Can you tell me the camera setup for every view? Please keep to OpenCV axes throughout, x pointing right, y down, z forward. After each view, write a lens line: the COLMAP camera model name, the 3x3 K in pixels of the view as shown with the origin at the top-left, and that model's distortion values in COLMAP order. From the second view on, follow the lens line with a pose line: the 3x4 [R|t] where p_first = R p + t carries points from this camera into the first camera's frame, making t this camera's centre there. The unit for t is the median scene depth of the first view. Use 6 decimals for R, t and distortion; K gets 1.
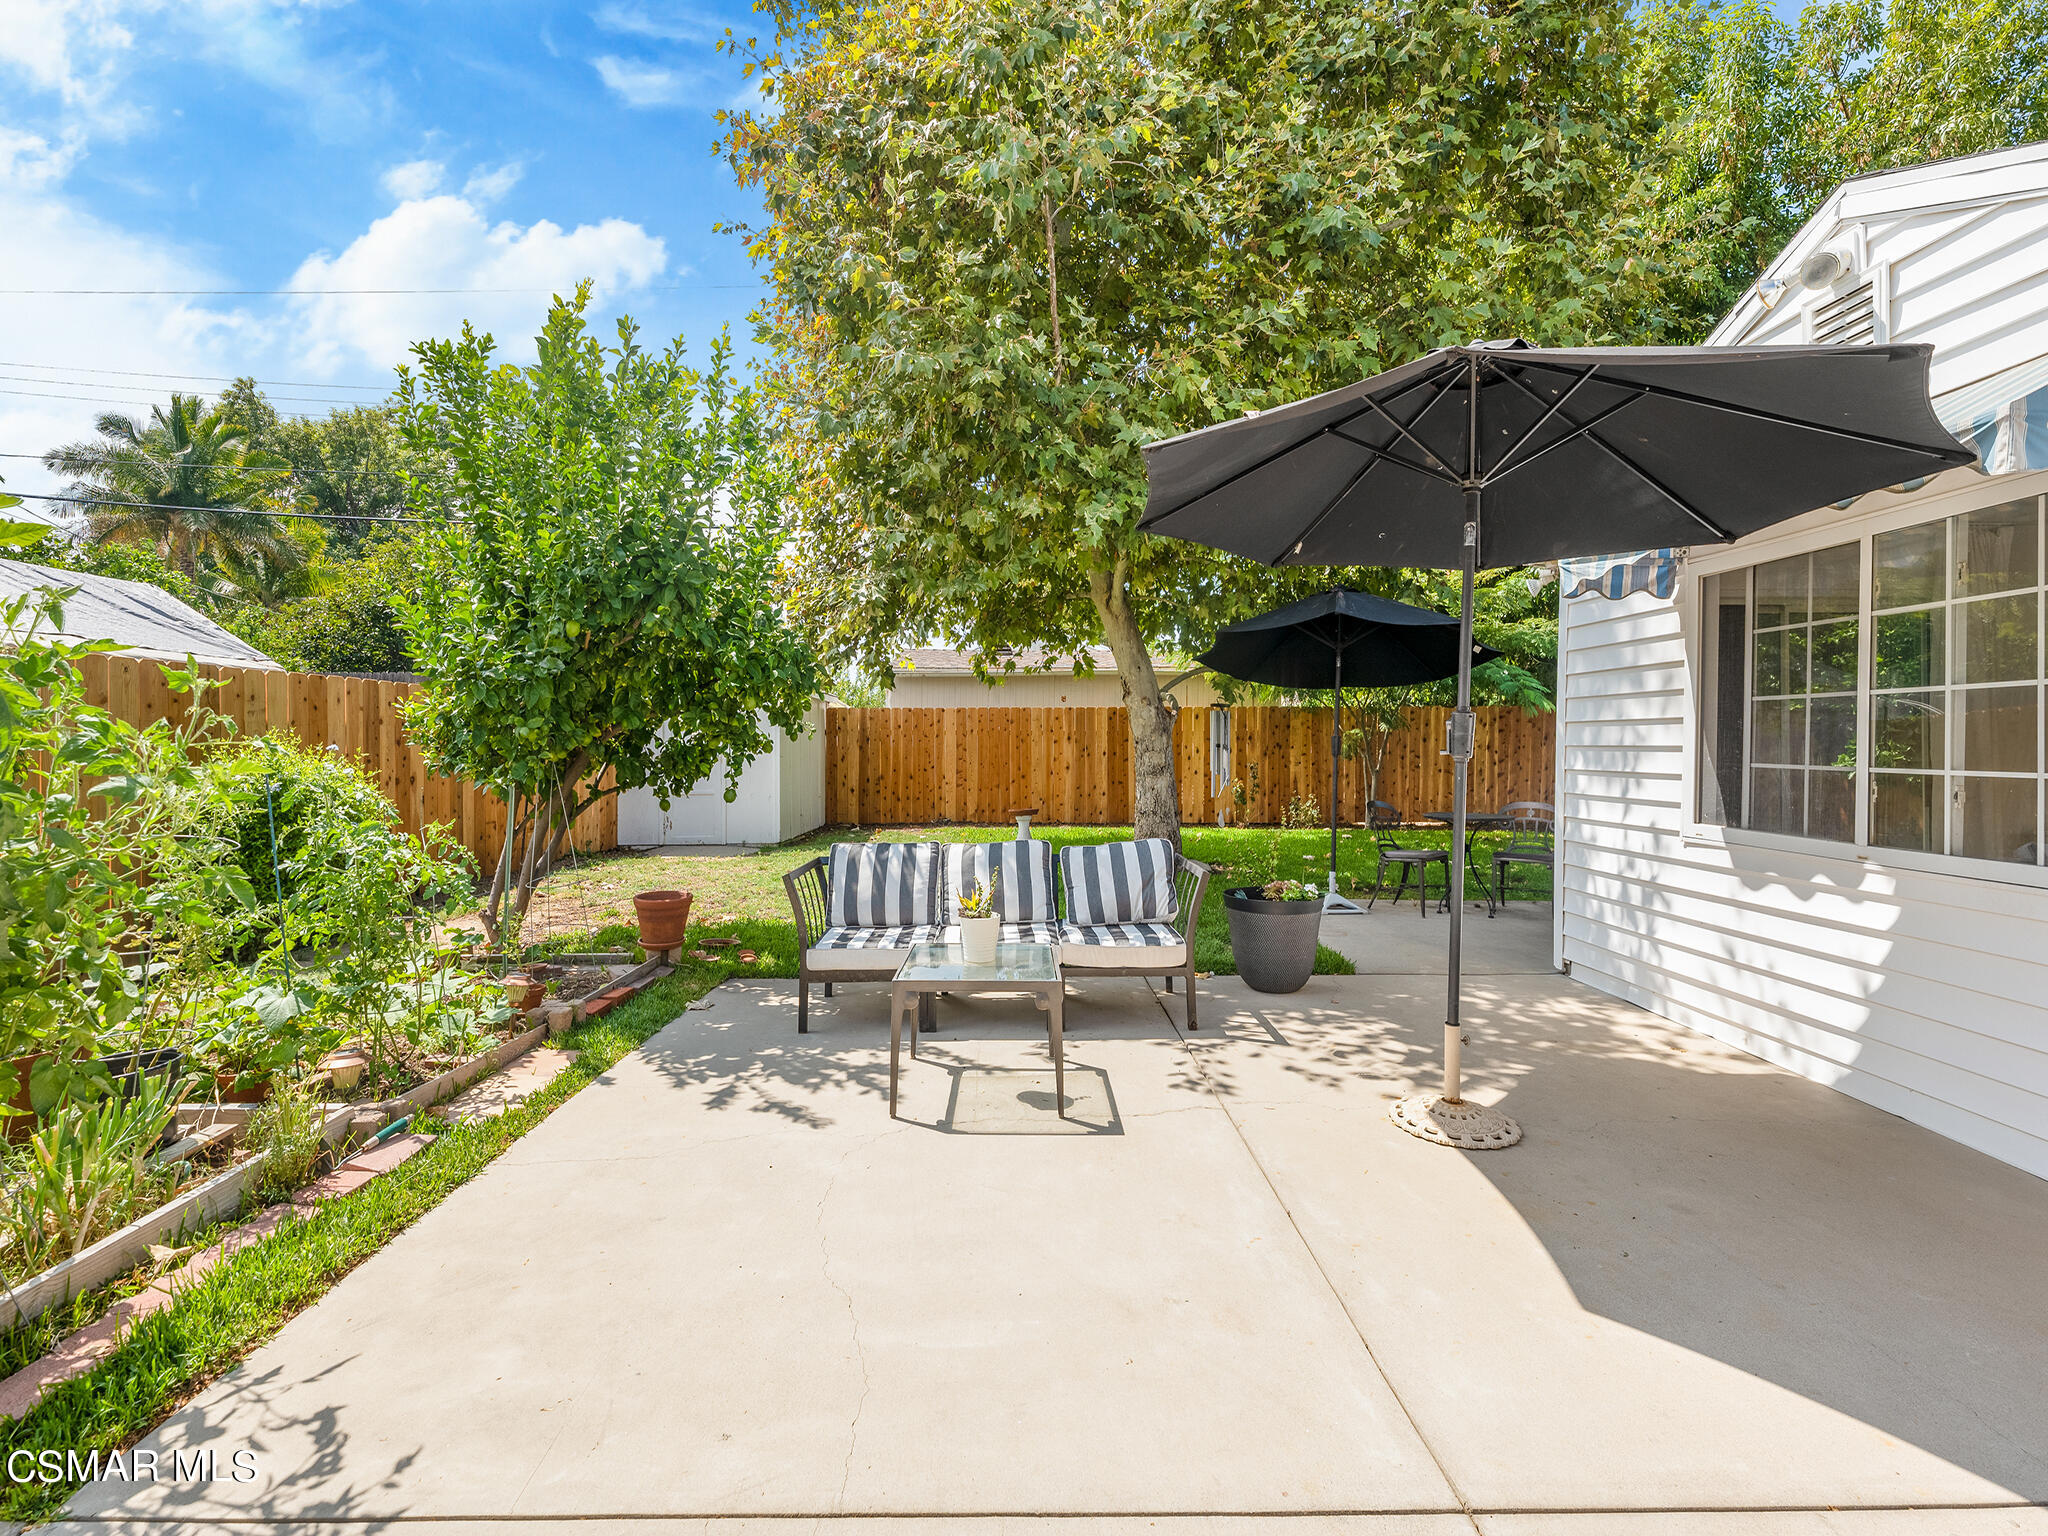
lens RADIAL K [[862.9, 0, 1021.0], [0, 862.9, 736.8], [0, 0, 1]] dist [0.000238, -0.000196]
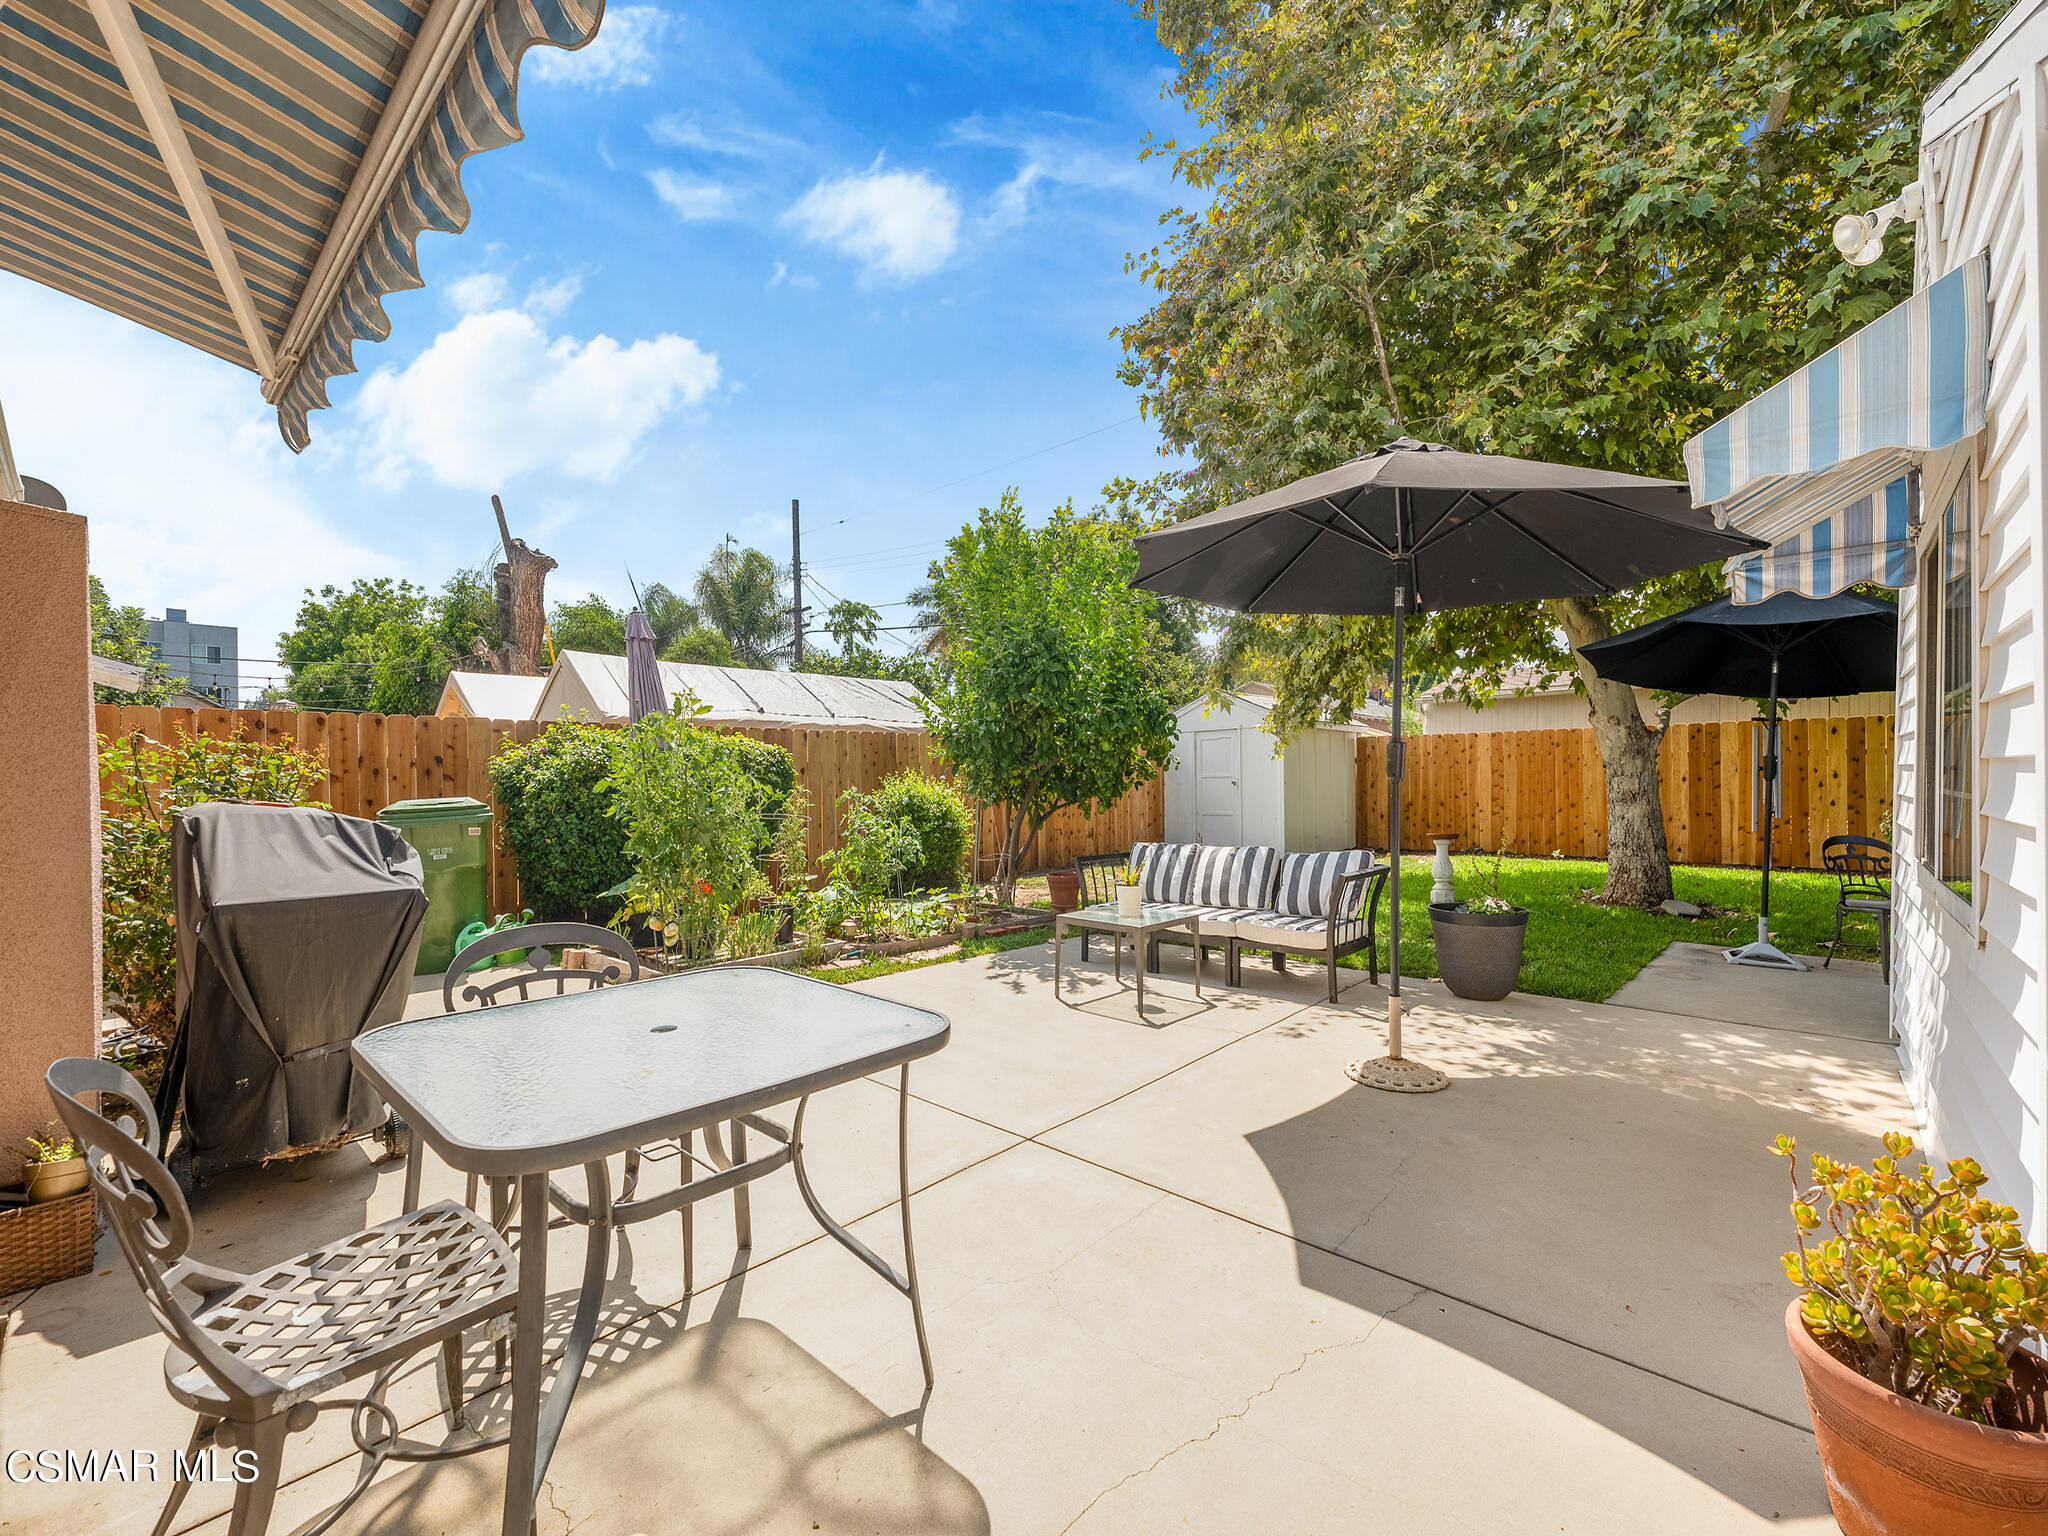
lens RADIAL K [[876.3, 0, 1031.0], [0, 876.3, 775.1], [0, 0, 1]] dist [0.000370, 0.000045]
pose [[0.731335, -0.009151, -0.681957, 0.788671], [0.016928, 0.999845, 0.004738, 0.002224], [0.681808, -0.015009, 0.731377, -0.214013]]
